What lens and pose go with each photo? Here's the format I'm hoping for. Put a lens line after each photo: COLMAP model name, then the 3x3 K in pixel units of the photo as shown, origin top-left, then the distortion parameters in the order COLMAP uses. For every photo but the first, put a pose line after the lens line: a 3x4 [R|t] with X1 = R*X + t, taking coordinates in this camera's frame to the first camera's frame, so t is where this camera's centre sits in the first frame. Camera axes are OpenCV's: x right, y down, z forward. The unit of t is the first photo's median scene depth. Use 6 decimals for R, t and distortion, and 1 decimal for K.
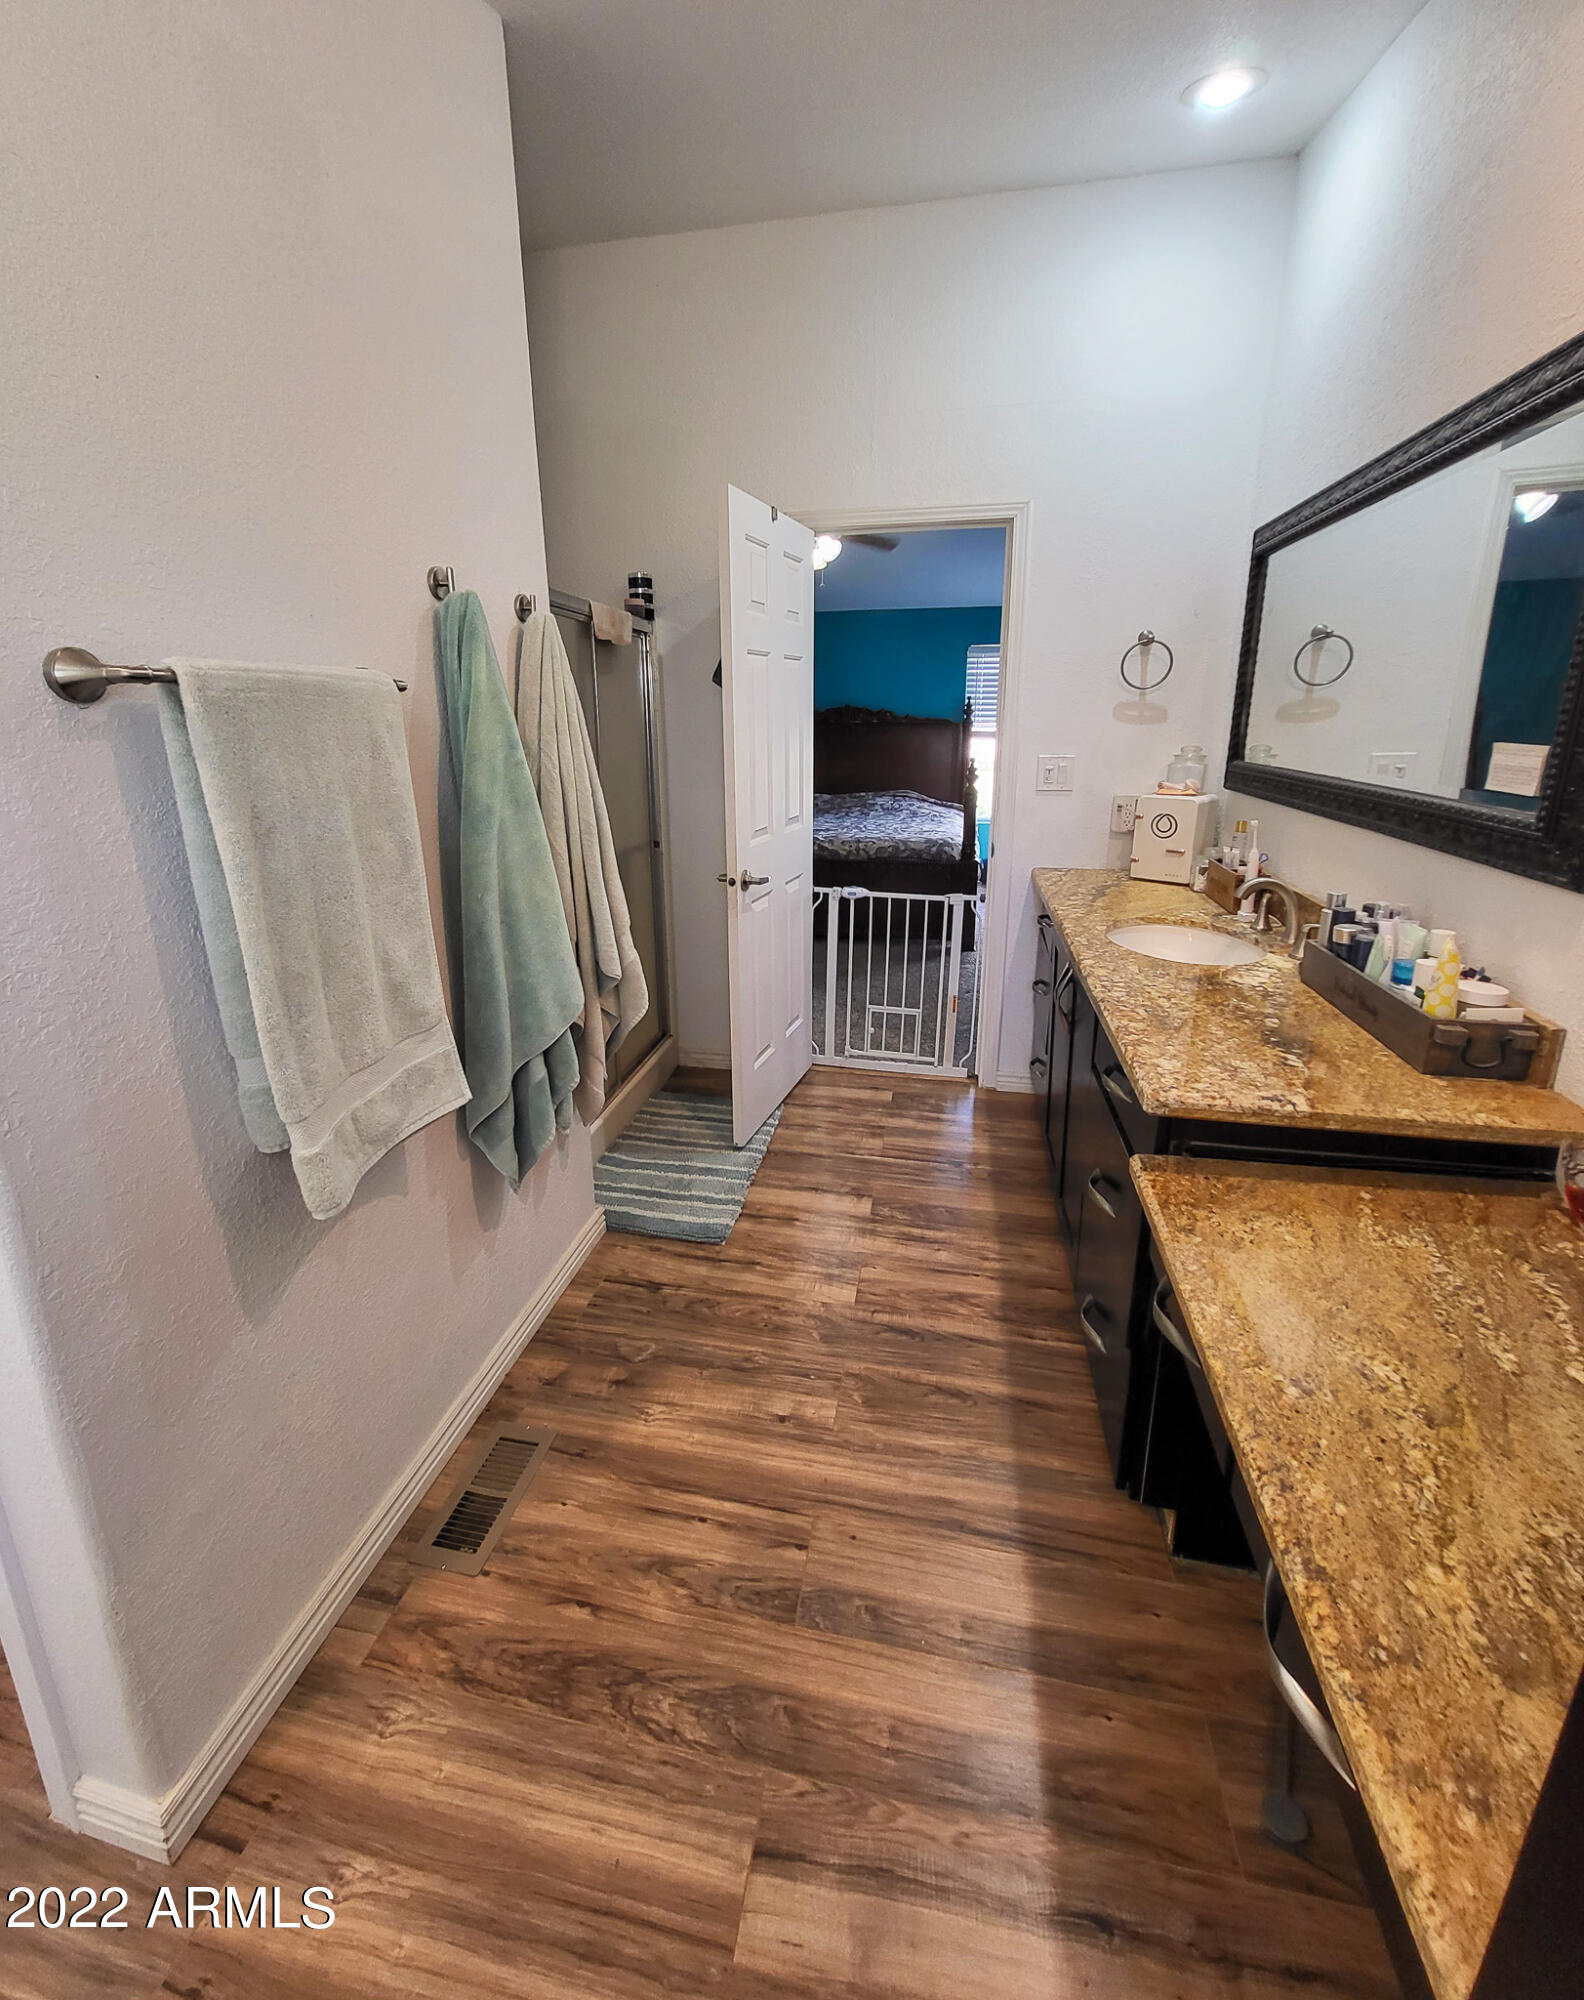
lens RADIAL K [[827.3, 0, 788.6], [0, 827.3, 908.6], [0, 0, 1]] dist [-0.002775, -0.000815]
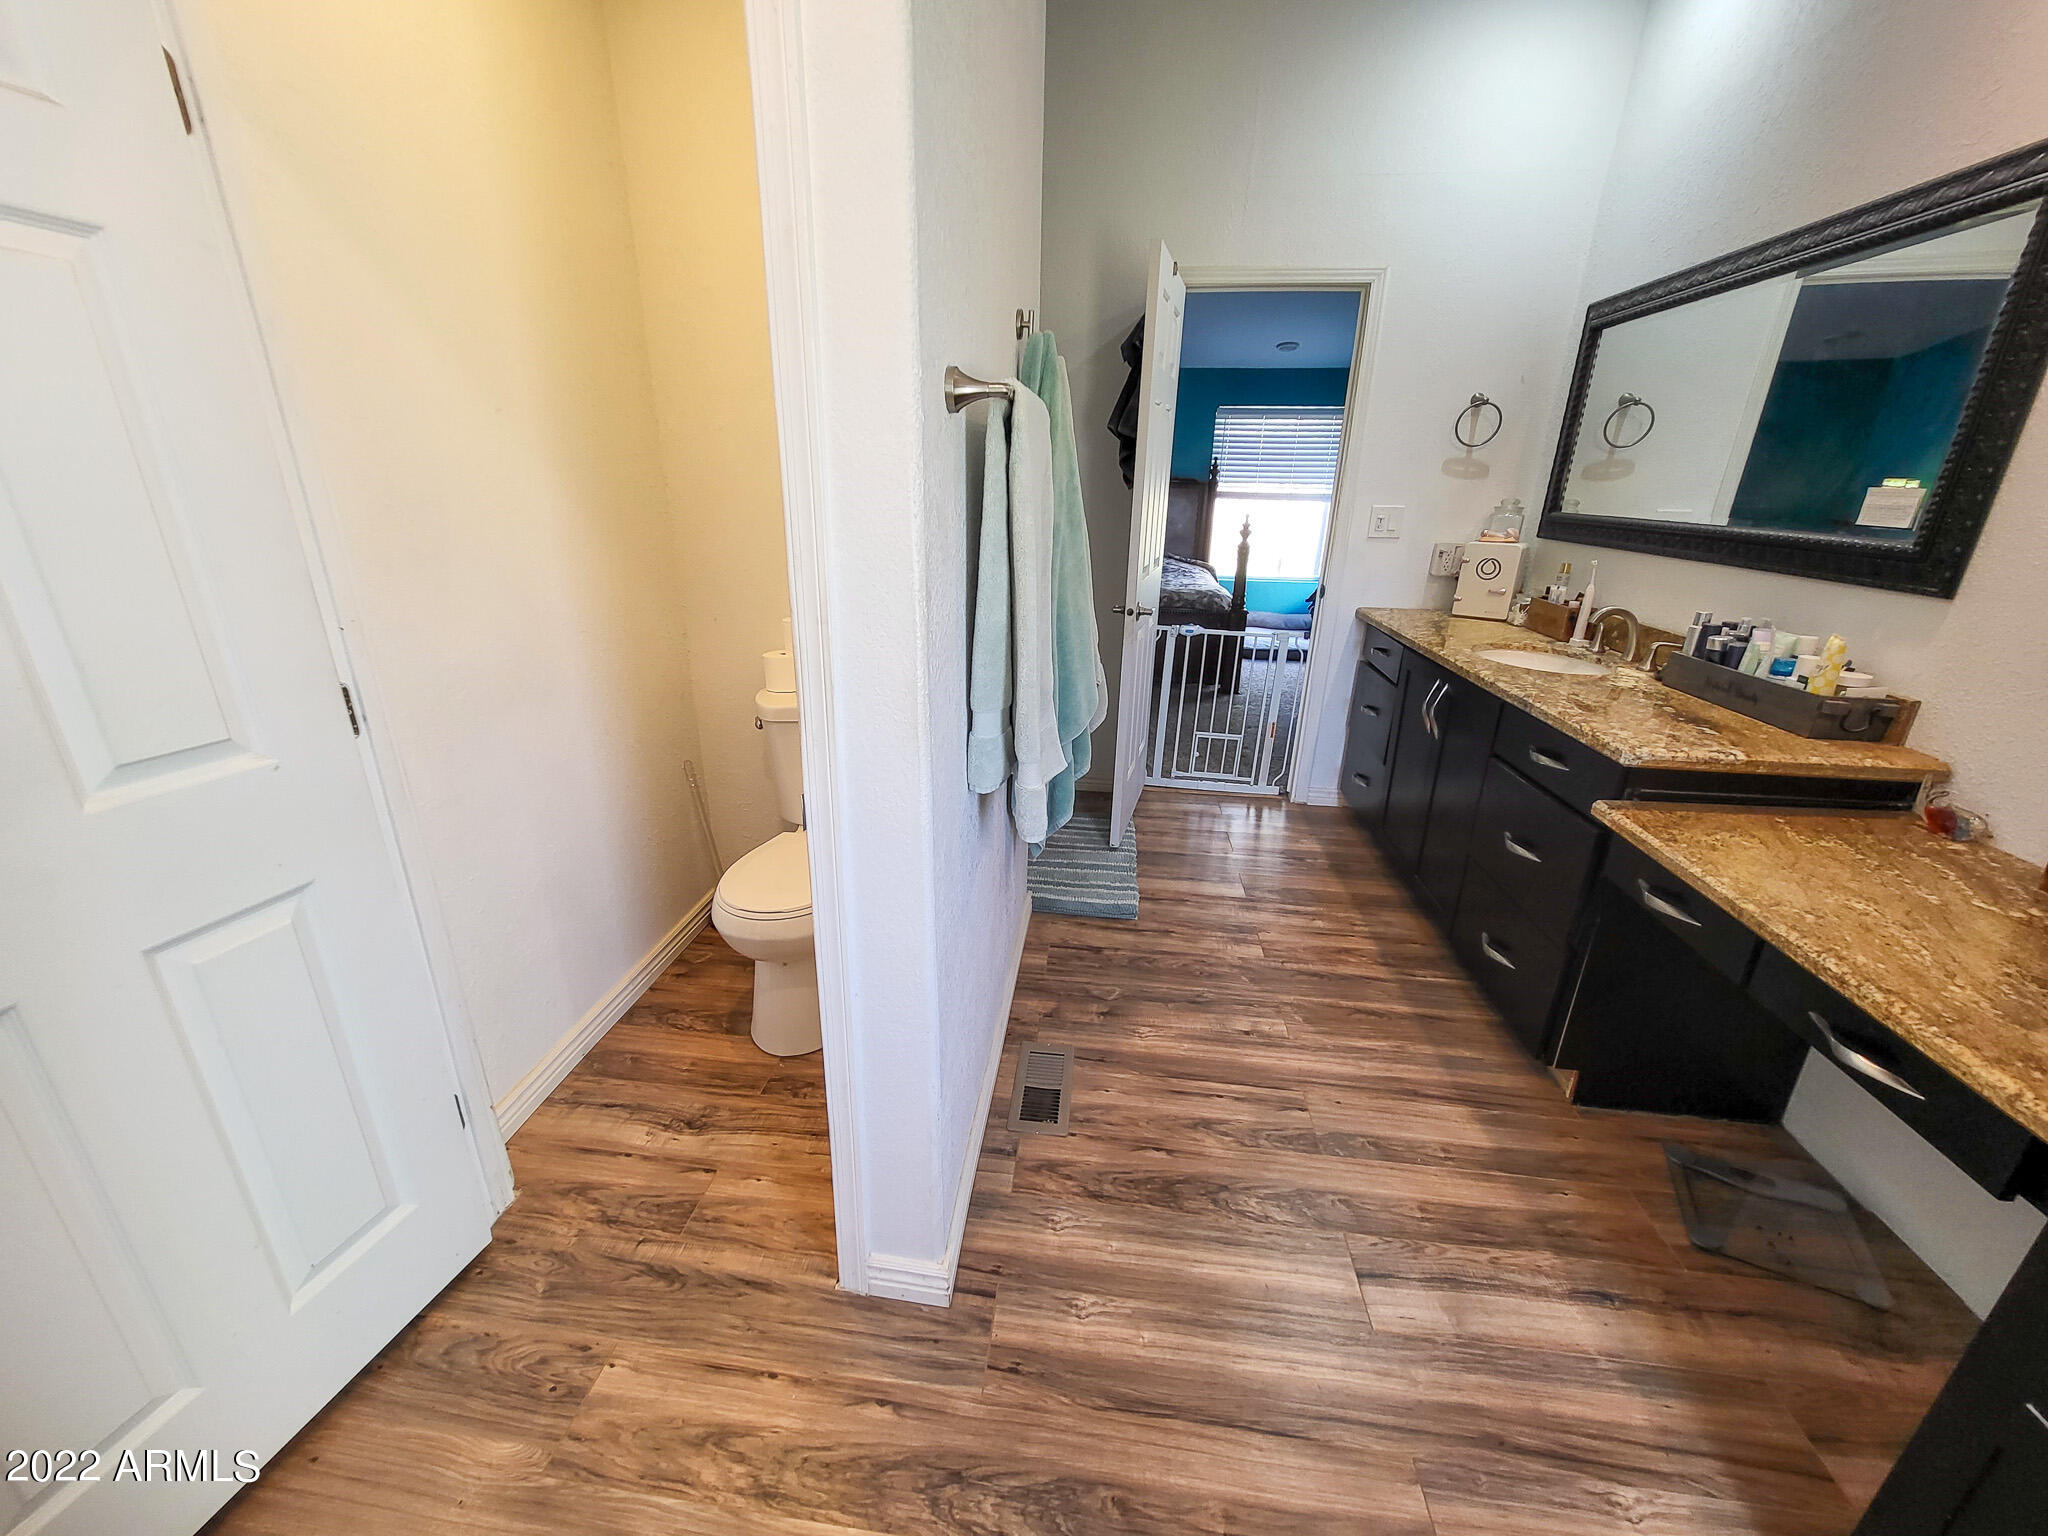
lens RADIAL K [[806.6, 0, 1020.0], [0, 806.6, 756.9], [0, 0, 1]] dist [-0.000852, 0.000532]
pose [[0.996574, -0.002458, 0.082666, -0.454325], [-0.006020, 0.994750, 0.102154, 0.077544], [-0.082483, -0.102302, 0.991328, -0.144168]]
